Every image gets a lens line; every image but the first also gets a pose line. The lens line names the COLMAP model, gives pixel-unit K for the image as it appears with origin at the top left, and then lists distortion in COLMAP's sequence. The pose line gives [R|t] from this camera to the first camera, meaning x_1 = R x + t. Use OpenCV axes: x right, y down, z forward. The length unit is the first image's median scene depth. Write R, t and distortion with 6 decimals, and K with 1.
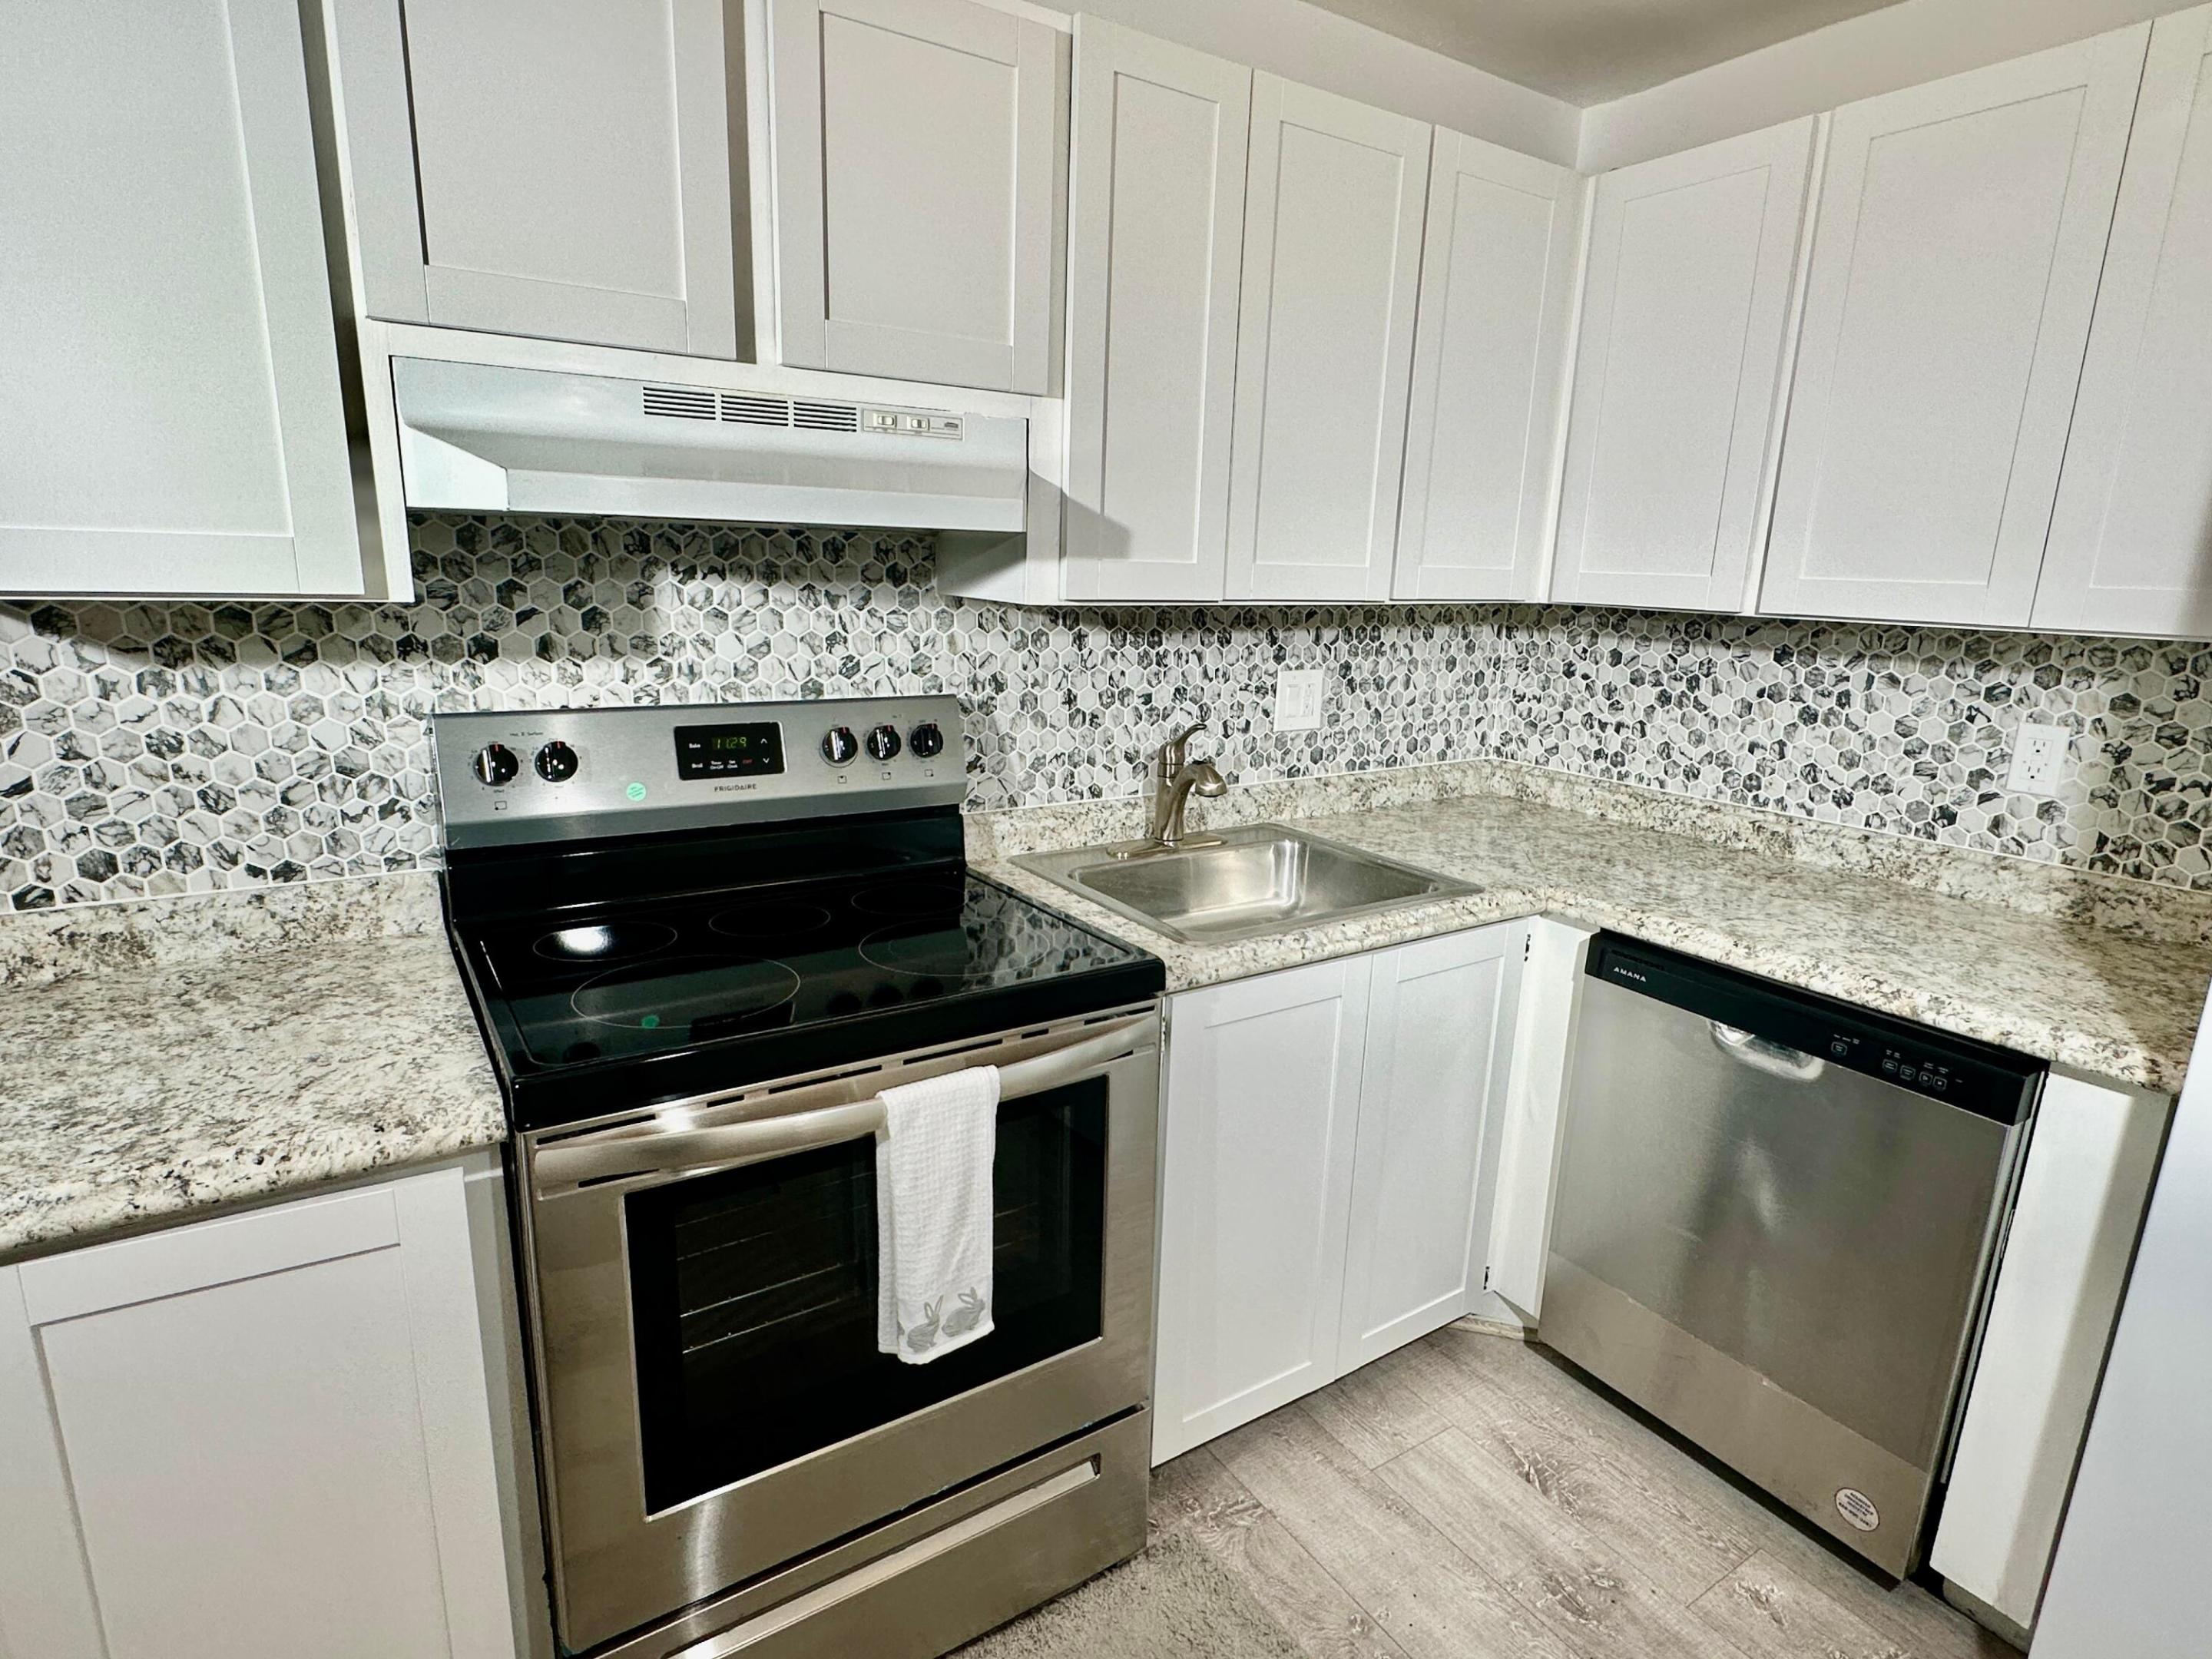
lens RADIAL K [[1166.8, 0, 1102.0], [0, 1166.8, 837.0], [0, 0, 1]] dist [-0.004366, 0.002853]
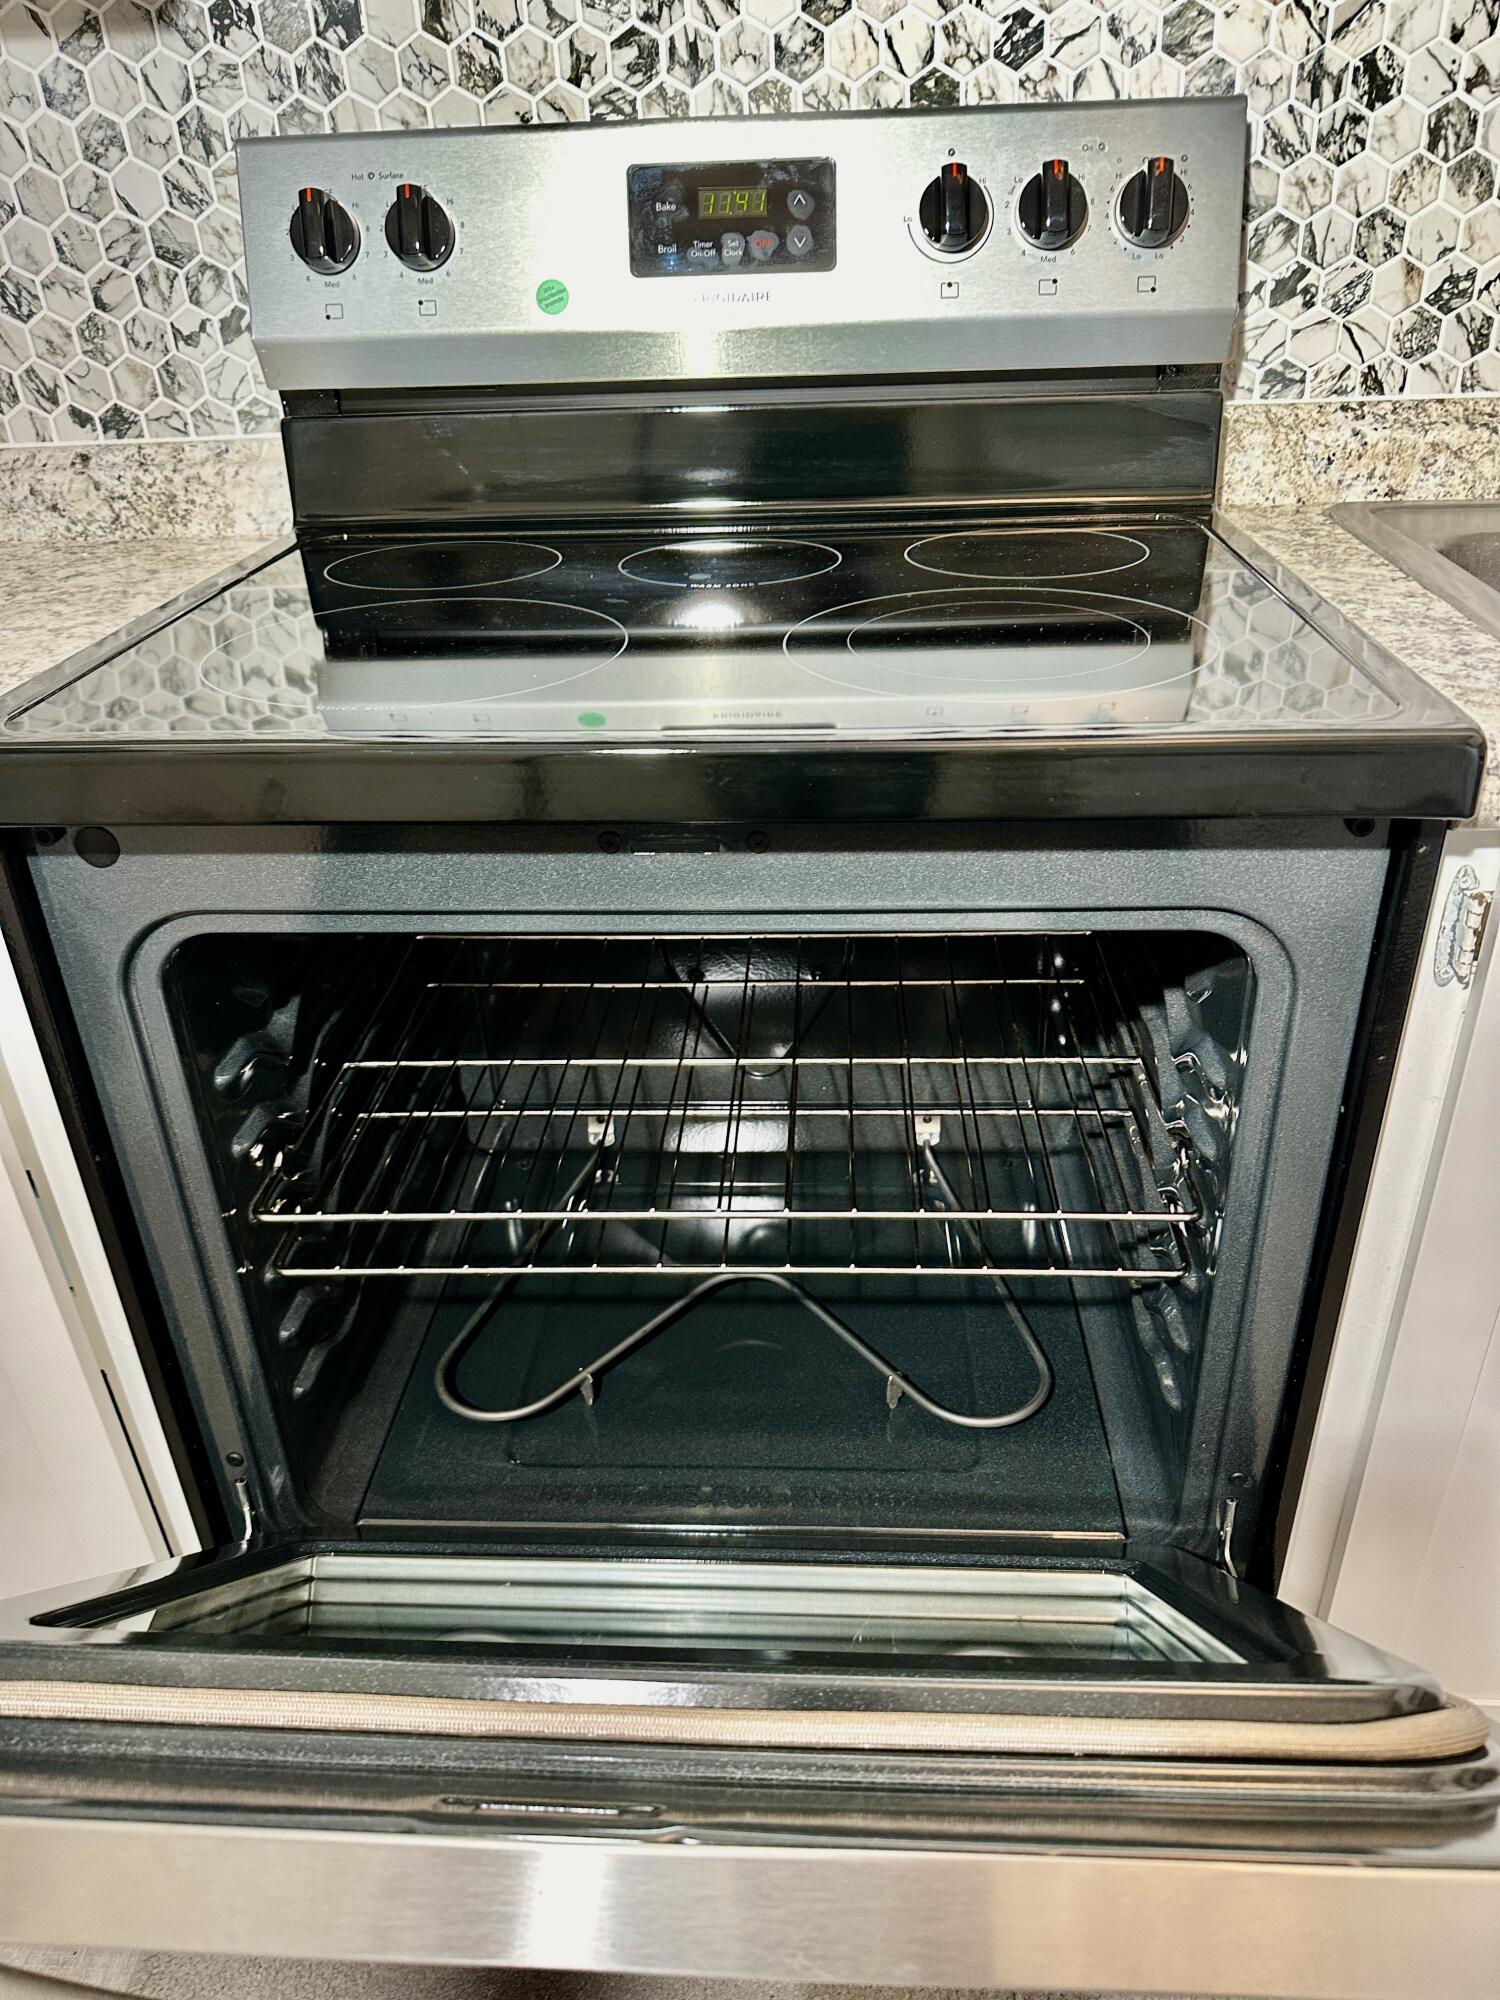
lens RADIAL K [[1419.3, 0, 758.6], [0, 1419.3, 1008.0], [0, 0, 1]] dist [-0.011617, -0.002784]
pose [[0.803133, 0.245908, -0.542684, 0.121360], [-0.077767, 0.946325, 0.313721, 0.062622], [0.590702, -0.209757, 0.779149, 0.486277]]
